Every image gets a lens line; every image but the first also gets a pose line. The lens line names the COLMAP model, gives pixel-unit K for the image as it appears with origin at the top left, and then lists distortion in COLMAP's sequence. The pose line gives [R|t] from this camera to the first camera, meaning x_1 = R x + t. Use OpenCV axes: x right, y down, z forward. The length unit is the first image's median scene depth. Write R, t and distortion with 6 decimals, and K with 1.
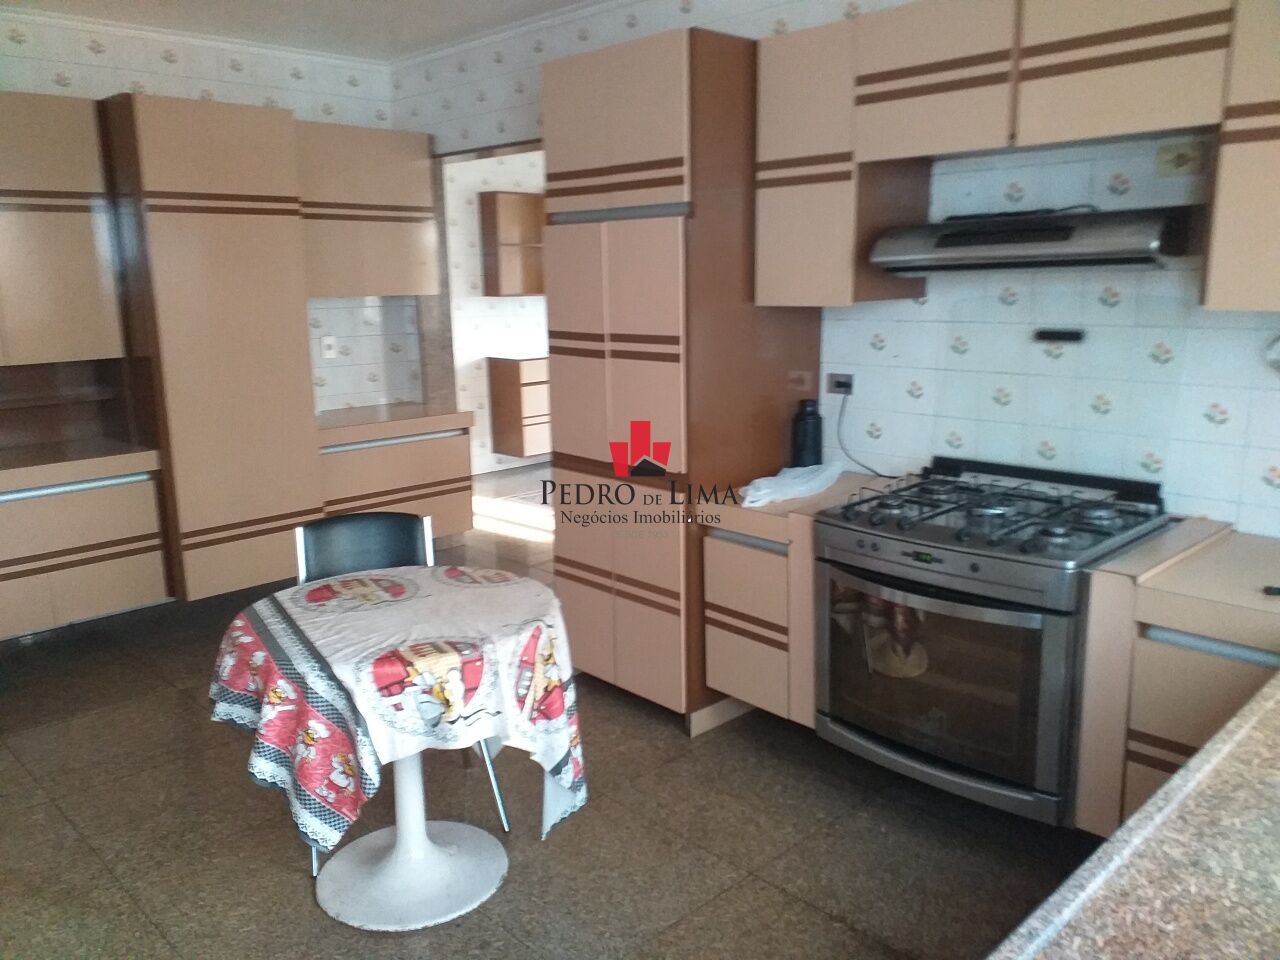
lens RADIAL K [[1018.4, 0, 652.0], [0, 1018.4, 476.2], [0, 0, 1]] dist [0.001512, -0.004092]
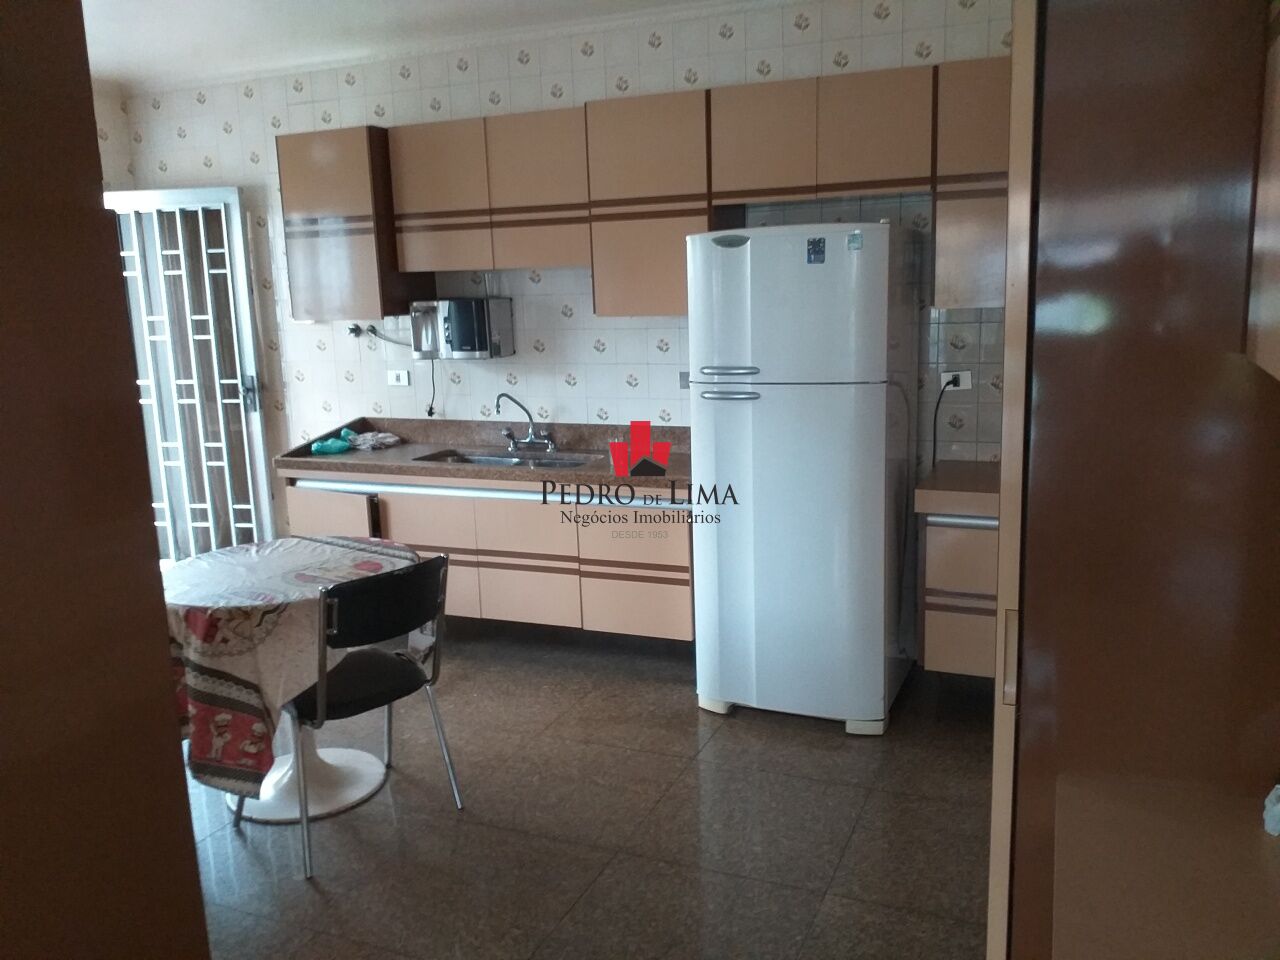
lens RADIAL K [[1018.4, 0, 652.0], [0, 1018.4, 476.2], [0, 0, 1]] dist [0.001512, -0.004092]
pose [[-0.917118, 0.114583, -0.381792, -0.183670], [-0.032453, 0.933152, 0.358014, -0.397913], [0.397292, 0.340731, -0.852092, 2.033252]]
